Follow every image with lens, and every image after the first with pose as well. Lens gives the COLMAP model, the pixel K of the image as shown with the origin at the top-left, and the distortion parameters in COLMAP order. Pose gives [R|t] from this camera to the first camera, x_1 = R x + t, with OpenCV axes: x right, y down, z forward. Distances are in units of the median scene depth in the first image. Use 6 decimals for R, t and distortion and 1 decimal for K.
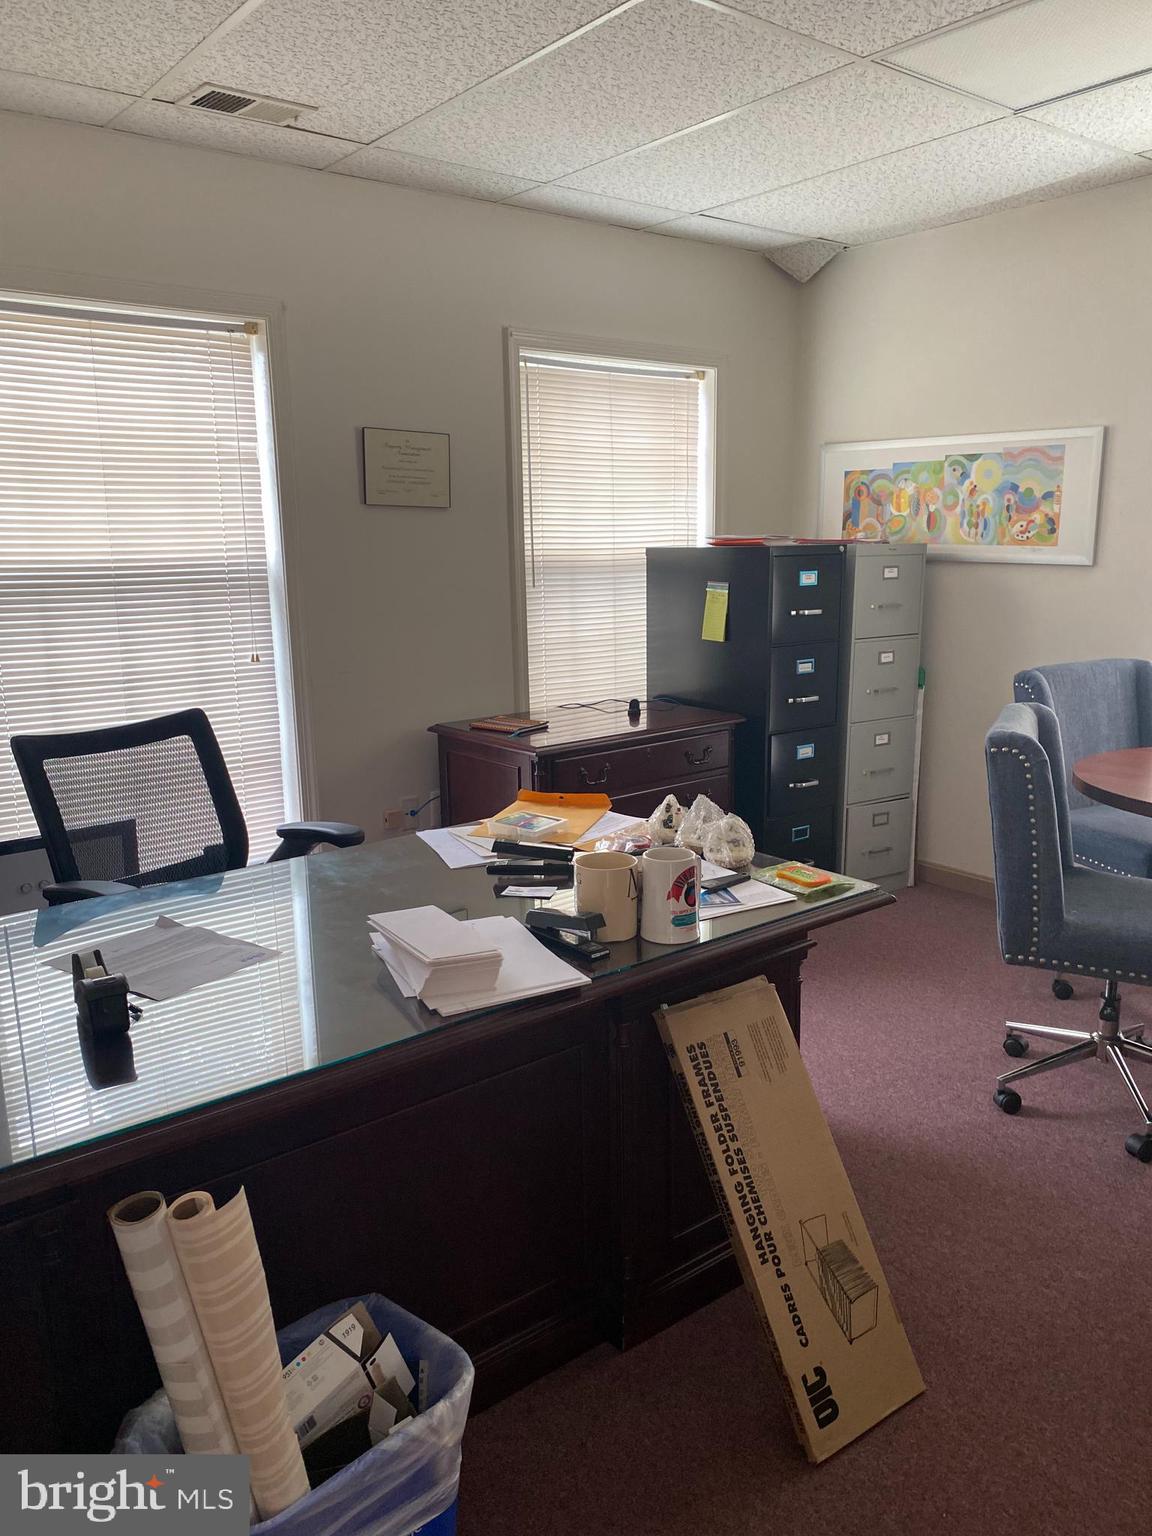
lens RADIAL K [[1145.6, 0, 584.0], [0, 1145.6, 778.8], [0, 0, 1]] dist [0.085837, -0.130964]
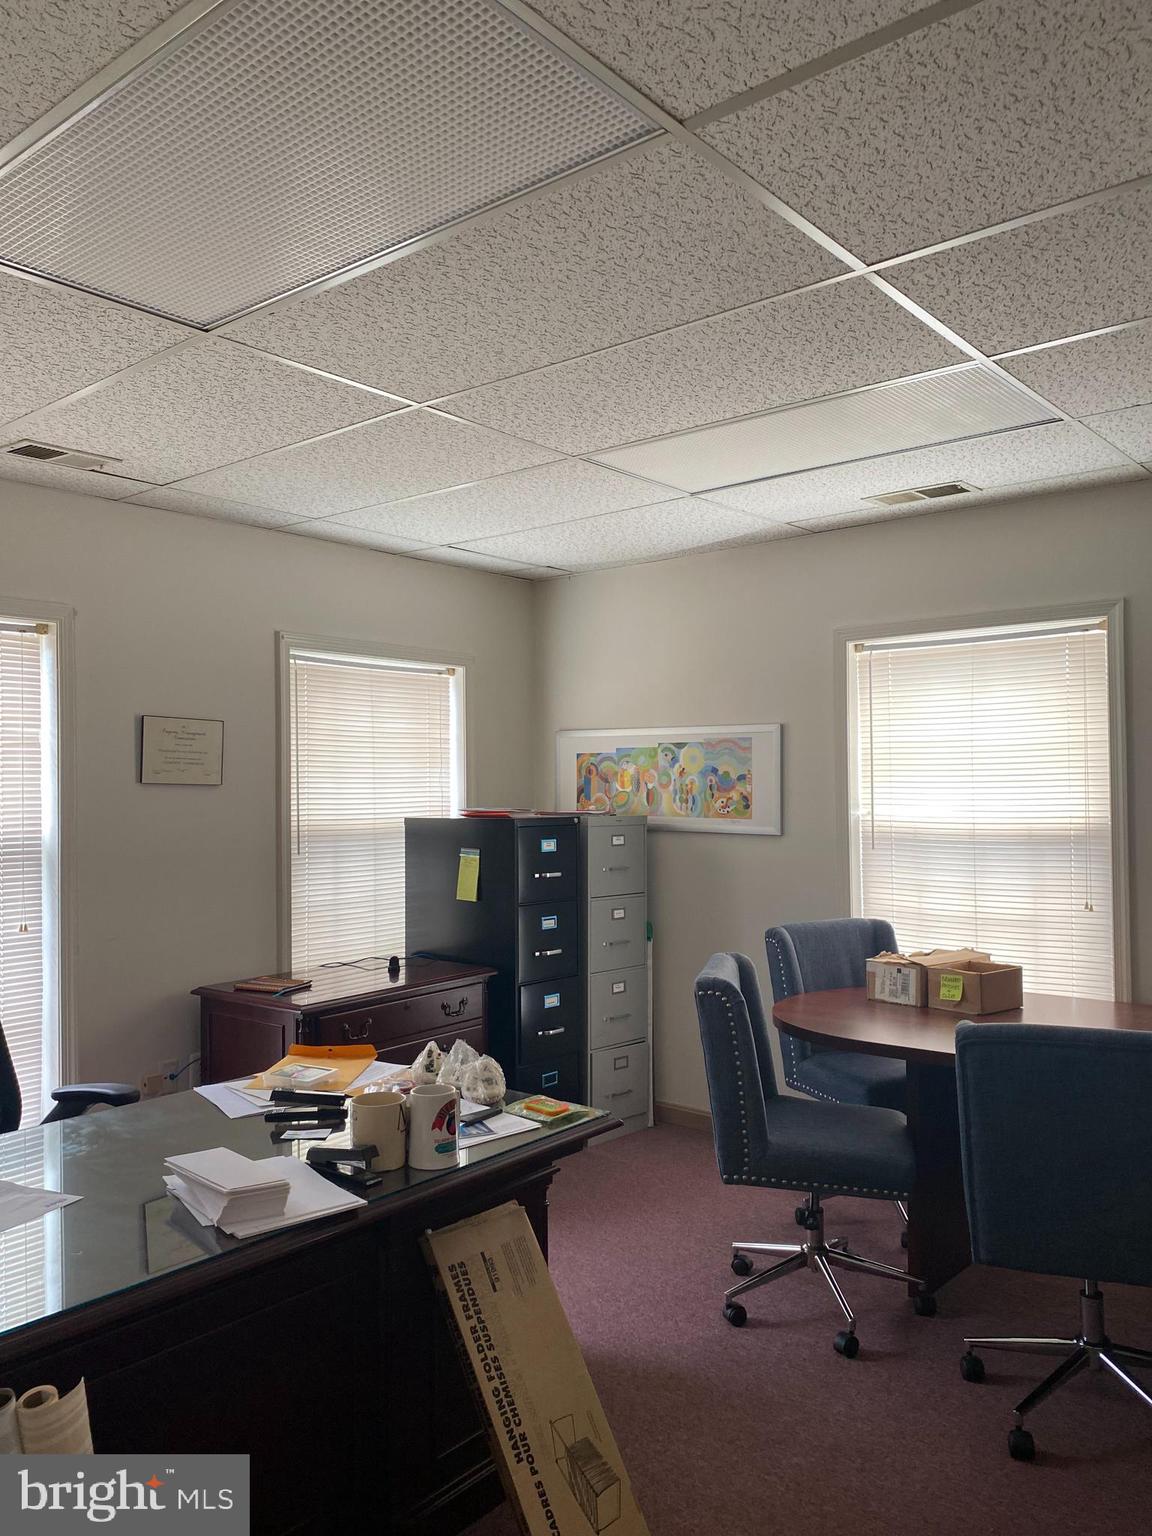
lens RADIAL K [[1145.6, 0, 584.0], [0, 1145.6, 778.8], [0, 0, 1]] dist [0.085837, -0.130964]
pose [[0.977158, 0.008278, 0.212352, -0.017783], [0.038432, 0.975882, -0.214890, 0.009122], [-0.209010, 0.218143, 0.953273, -0.146180]]
